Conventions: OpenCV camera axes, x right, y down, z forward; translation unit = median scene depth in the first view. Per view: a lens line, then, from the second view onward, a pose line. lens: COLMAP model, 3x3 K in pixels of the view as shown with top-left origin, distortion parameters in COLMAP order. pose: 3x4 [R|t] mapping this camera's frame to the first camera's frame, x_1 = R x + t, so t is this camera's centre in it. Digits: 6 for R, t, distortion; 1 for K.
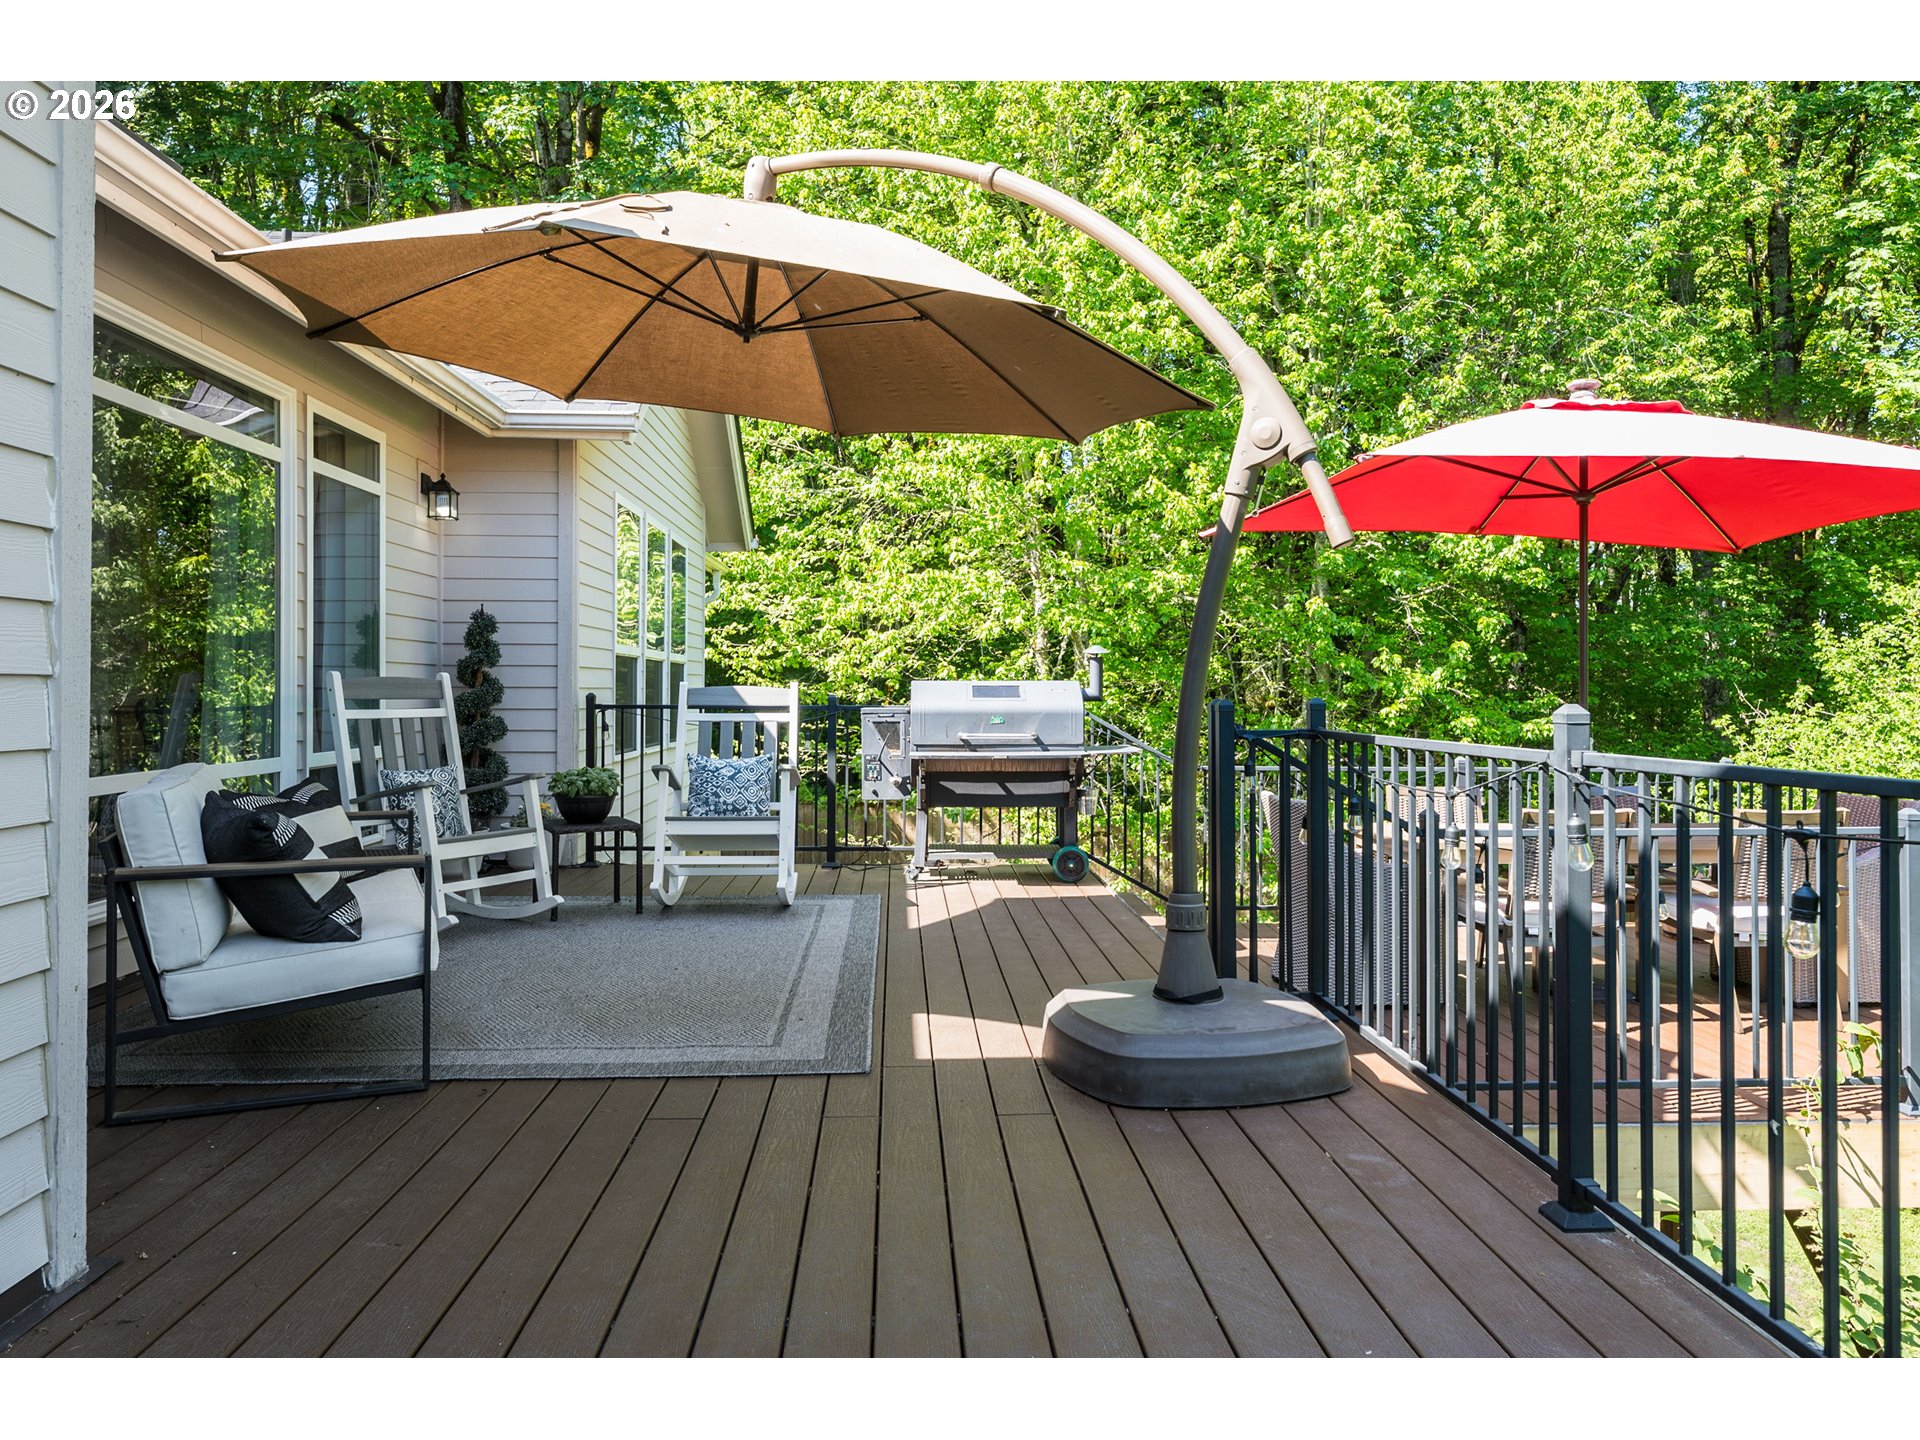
lens RADIAL K [[1087.7, 0, 960.9], [0, 1087.7, 657.0], [0, 0, 1]] dist [0.068874, 0.000295]
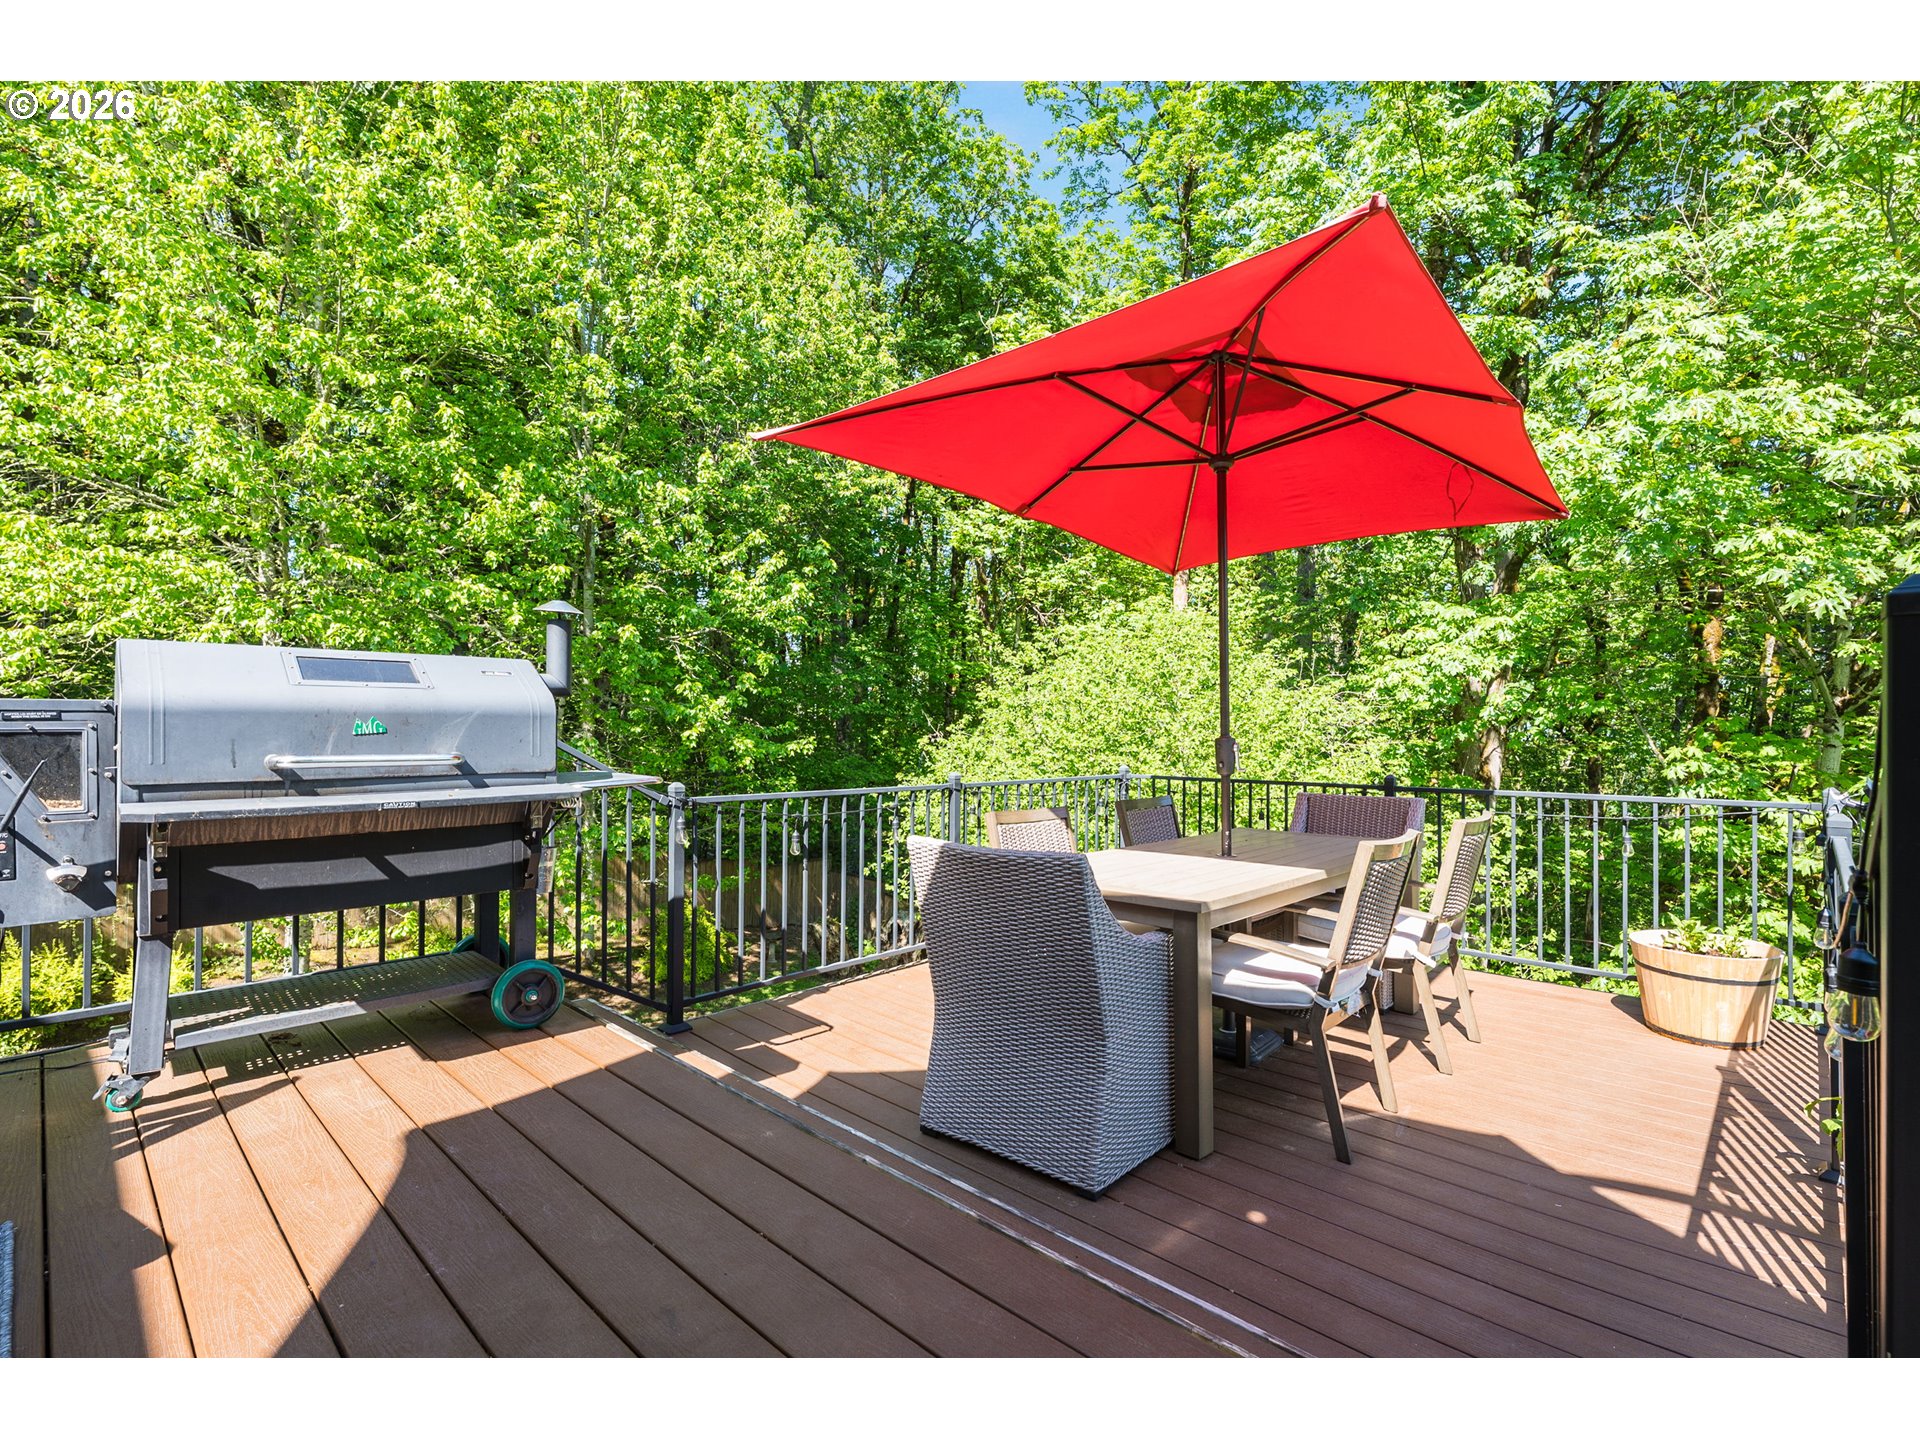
lens RADIAL K [[887.6, 0, 960.0], [0, 887.6, 720.0], [0, 0, 1]] dist [-0.002038, 0.000065]
pose [[0.733696, 0.009406, 0.679413, -0.039150], [-0.027714, 0.999486, 0.016092, 0.039958], [-0.678912, -0.030636, 0.733580, 0.520408]]
